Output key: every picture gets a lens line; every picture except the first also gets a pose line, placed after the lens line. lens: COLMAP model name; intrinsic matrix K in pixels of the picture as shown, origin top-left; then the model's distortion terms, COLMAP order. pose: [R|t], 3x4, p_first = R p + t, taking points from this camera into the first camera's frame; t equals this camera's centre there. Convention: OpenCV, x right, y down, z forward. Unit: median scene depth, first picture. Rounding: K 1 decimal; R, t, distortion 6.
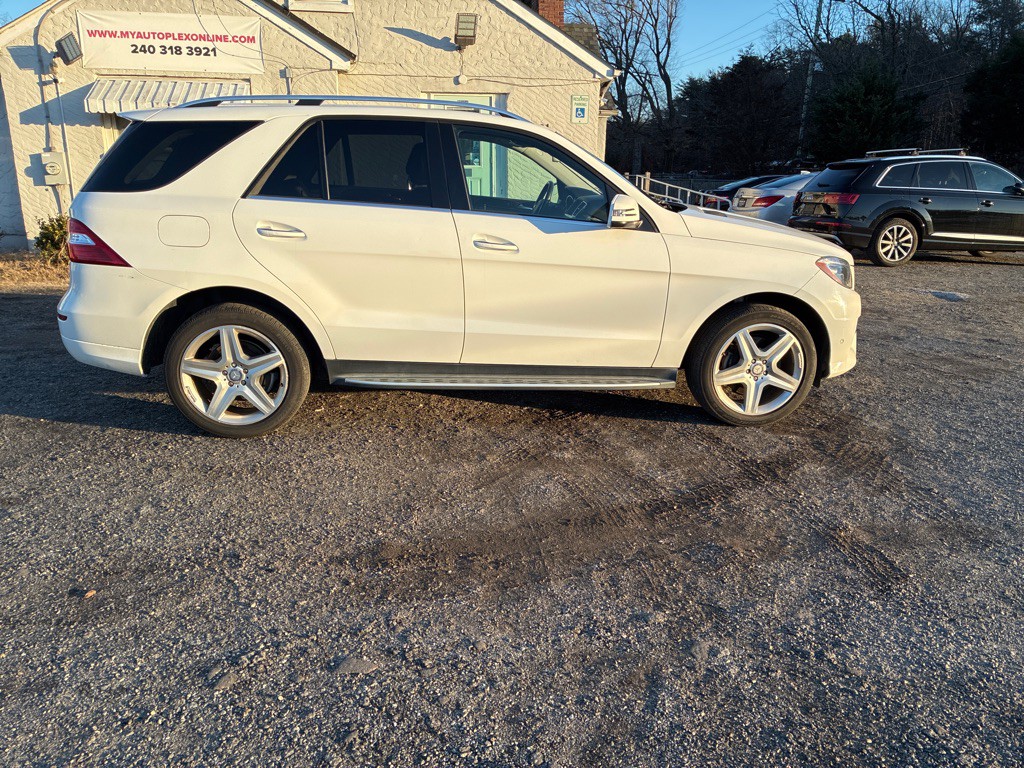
lens RADIAL K [[765.4, 0, 518.5], [0, 765.4, 385.0], [0, 0, 1]] dist [0.052364, -0.062159]
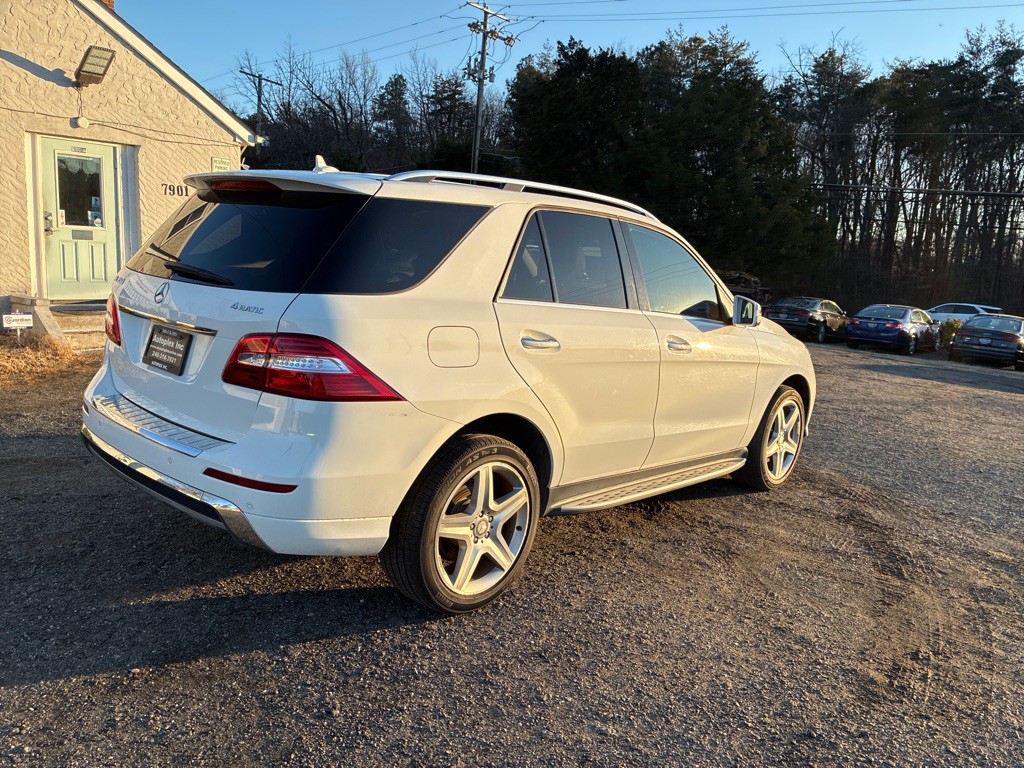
lens RADIAL K [[771.8, 0, 508.0], [0, 771.8, 377.3], [0, 0, 1]] dist [0.068335, -0.100163]
pose [[0.759444, -0.066591, 0.647156, -0.771890], [0.124824, 0.991181, -0.044491, -0.113761], [-0.638486, 0.114568, 0.761058, 0.349119]]
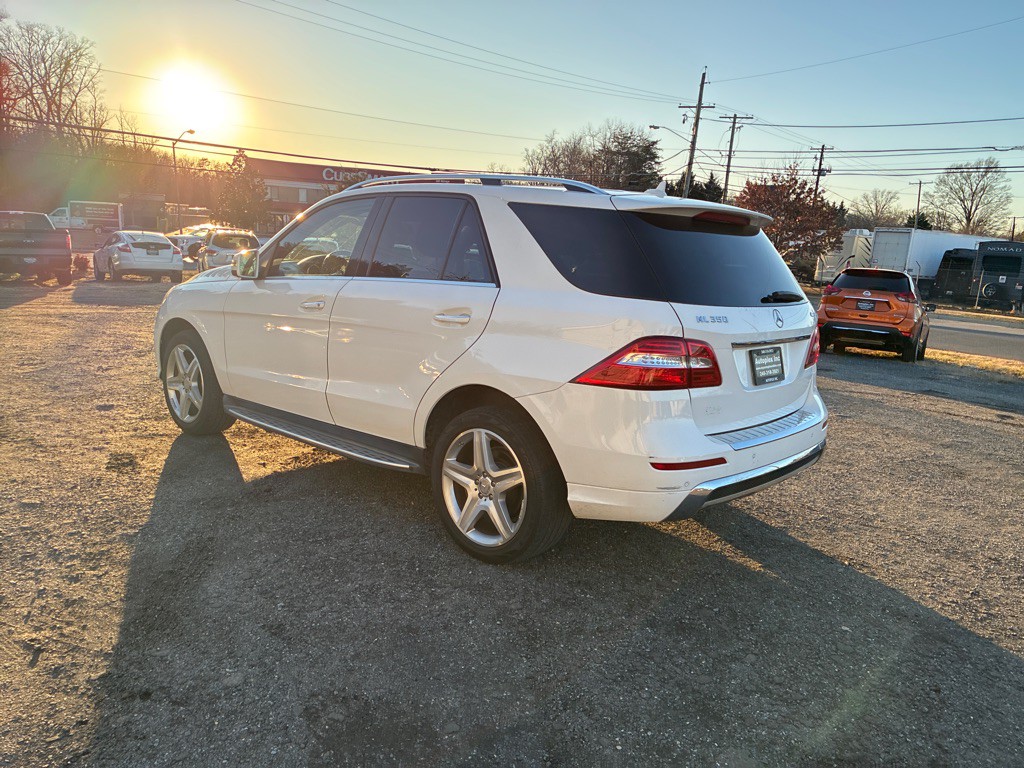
lens RADIAL K [[768.9, 0, 527.7], [0, 768.9, 388.2], [0, 0, 1]] dist [0.048934, -0.055193]
pose [[-0.661601, -0.200863, 0.722453, -0.976241], [0.138549, 0.914122, 0.381032, -0.526935], [-0.736945, 0.352187, -0.576955, 1.719077]]
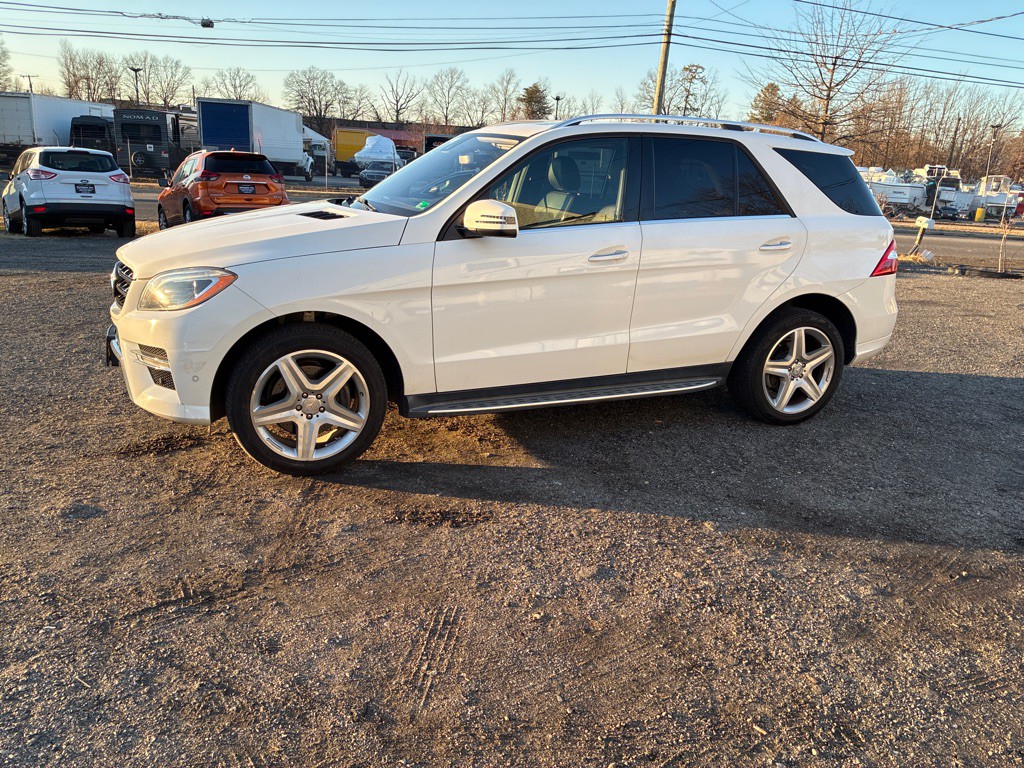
lens RADIAL K [[773.7, 0, 512.0], [0, 773.7, 384.0], [0, 0, 1]] dist [0.061798, -0.088498]
pose [[-0.961527, 0.008729, -0.274570, 0.282421], [-0.141796, 0.840286, 0.523272, -0.626404], [0.235285, 0.542073, -0.806720, 2.112740]]
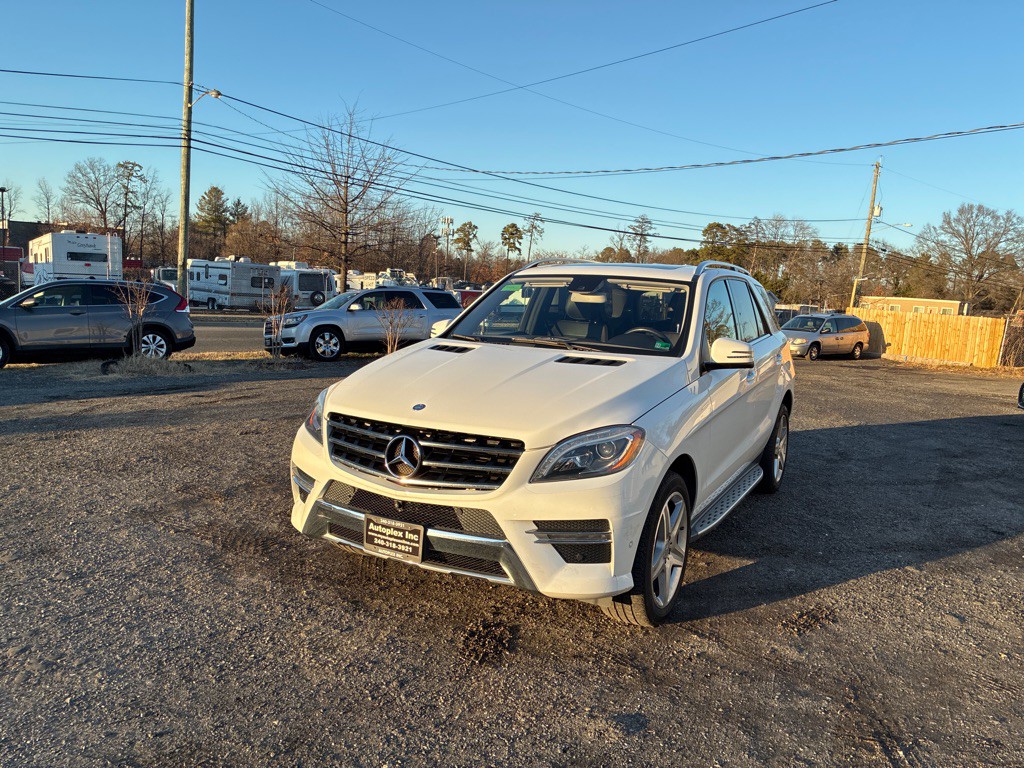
lens RADIAL K [[768.9, 0, 527.7], [0, 768.9, 388.2], [0, 0, 1]] dist [0.048934, -0.055193]
pose [[-0.561509, 0.060639, -0.825246, 1.019544], [-0.292630, 0.918313, 0.266587, -0.478772], [0.773999, 0.391183, -0.497896, 1.639037]]
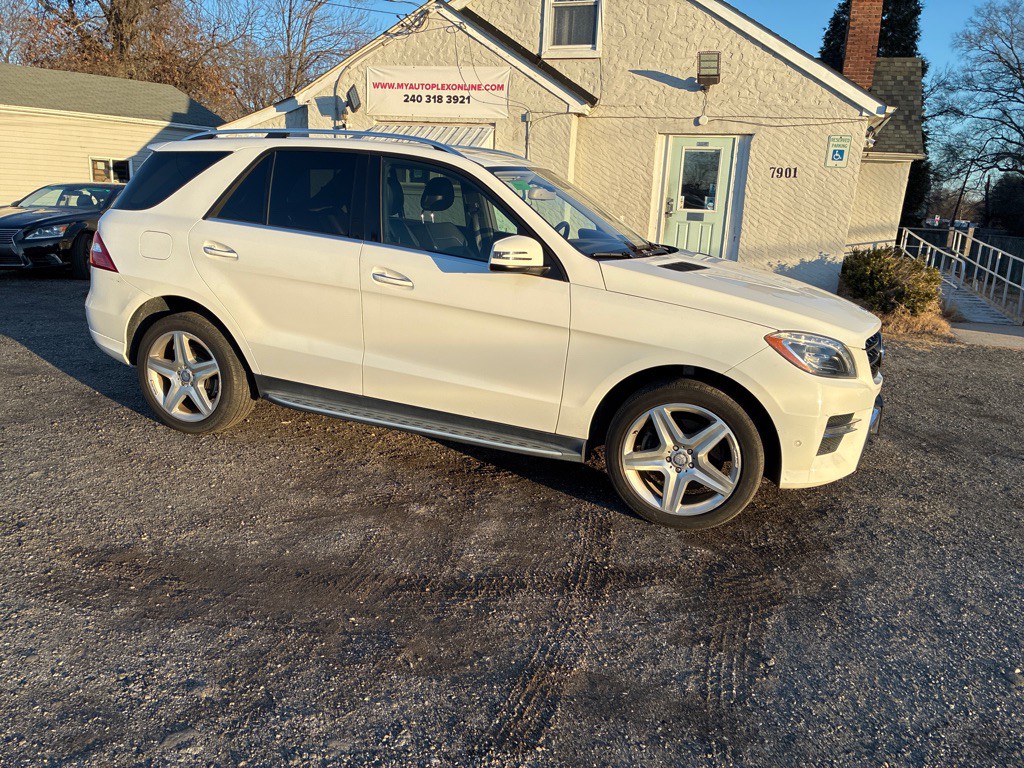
lens RADIAL K [[766.4, 0, 503.4], [0, 766.4, 384.4], [0, 0, 1]] dist [0.065790, -0.086613]
pose [[0.884307, 0.140141, -0.445378, 0.495012], [-0.164321, 0.986278, -0.015924, -0.054189], [0.437035, 0.087267, 0.895201, 0.185822]]
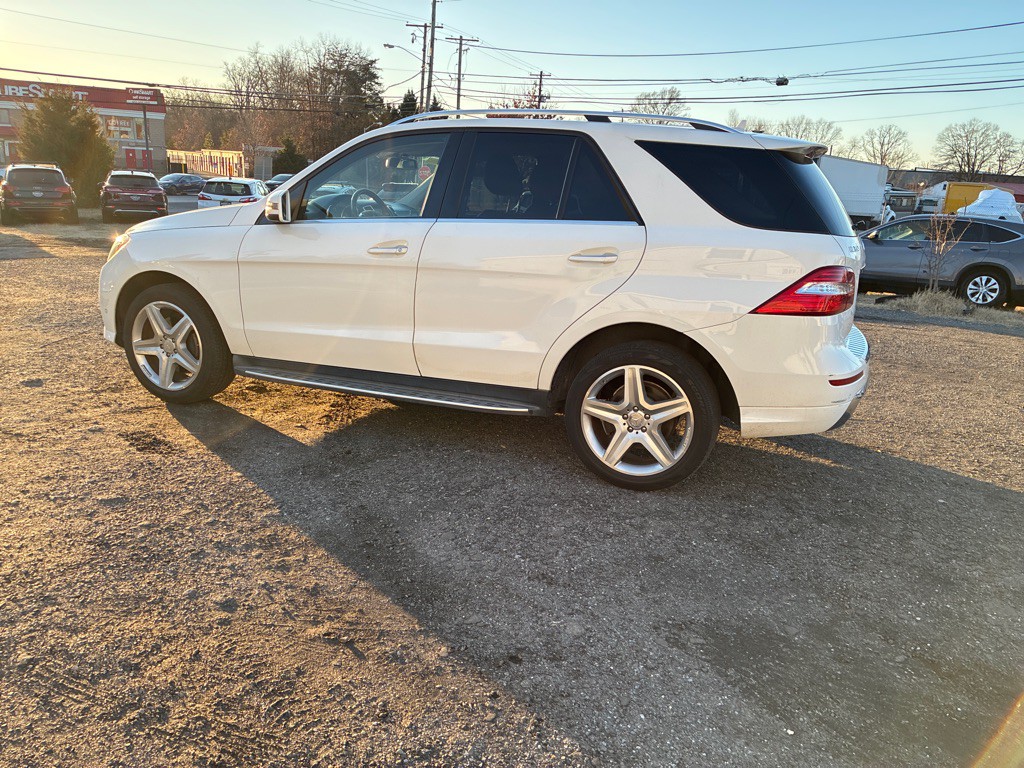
lens RADIAL K [[773.7, 0, 512.0], [0, 773.7, 384.0], [0, 0, 1]] dist [0.061798, -0.088498]
pose [[-0.872156, -0.185987, 0.452496, -0.645730], [0.069522, 0.868415, 0.490939, -0.590386], [-0.484263, 0.459634, -0.744464, 1.998266]]
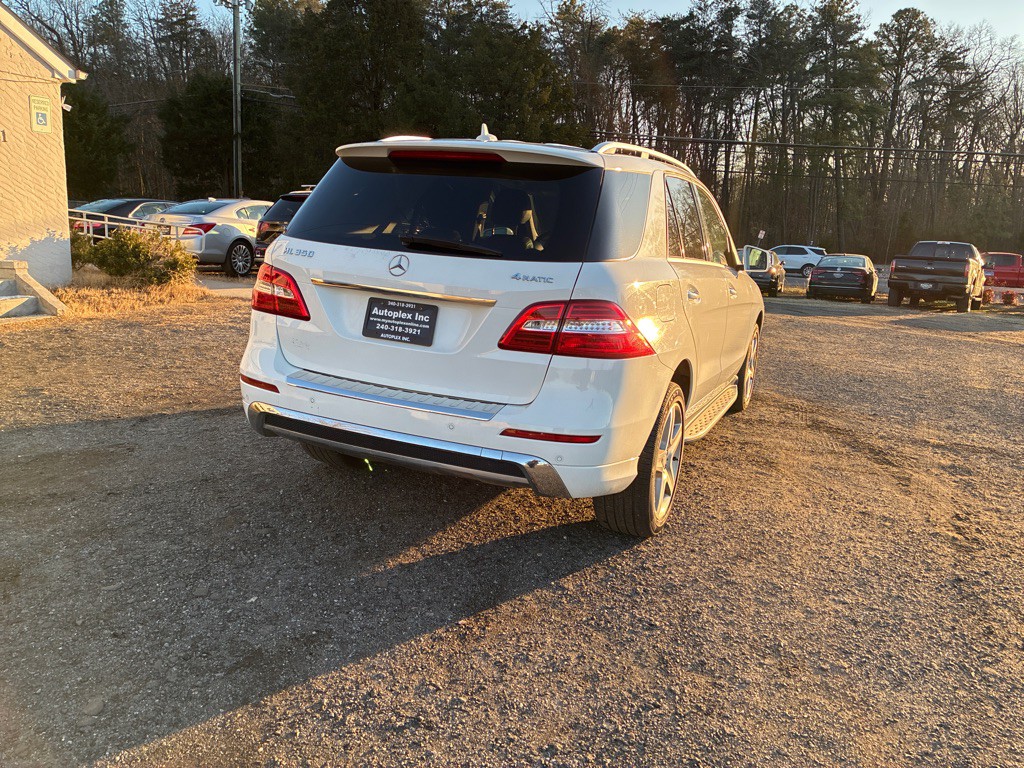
lens RADIAL K [[773.7, 0, 512.0], [0, 773.7, 384.0], [0, 0, 1]] dist [0.061798, -0.088498]
pose [[0.515126, -0.172649, 0.839546, -1.096074], [0.192465, 0.977789, 0.082986, -0.189425], [-0.835226, 0.118835, 0.536913, 0.608925]]
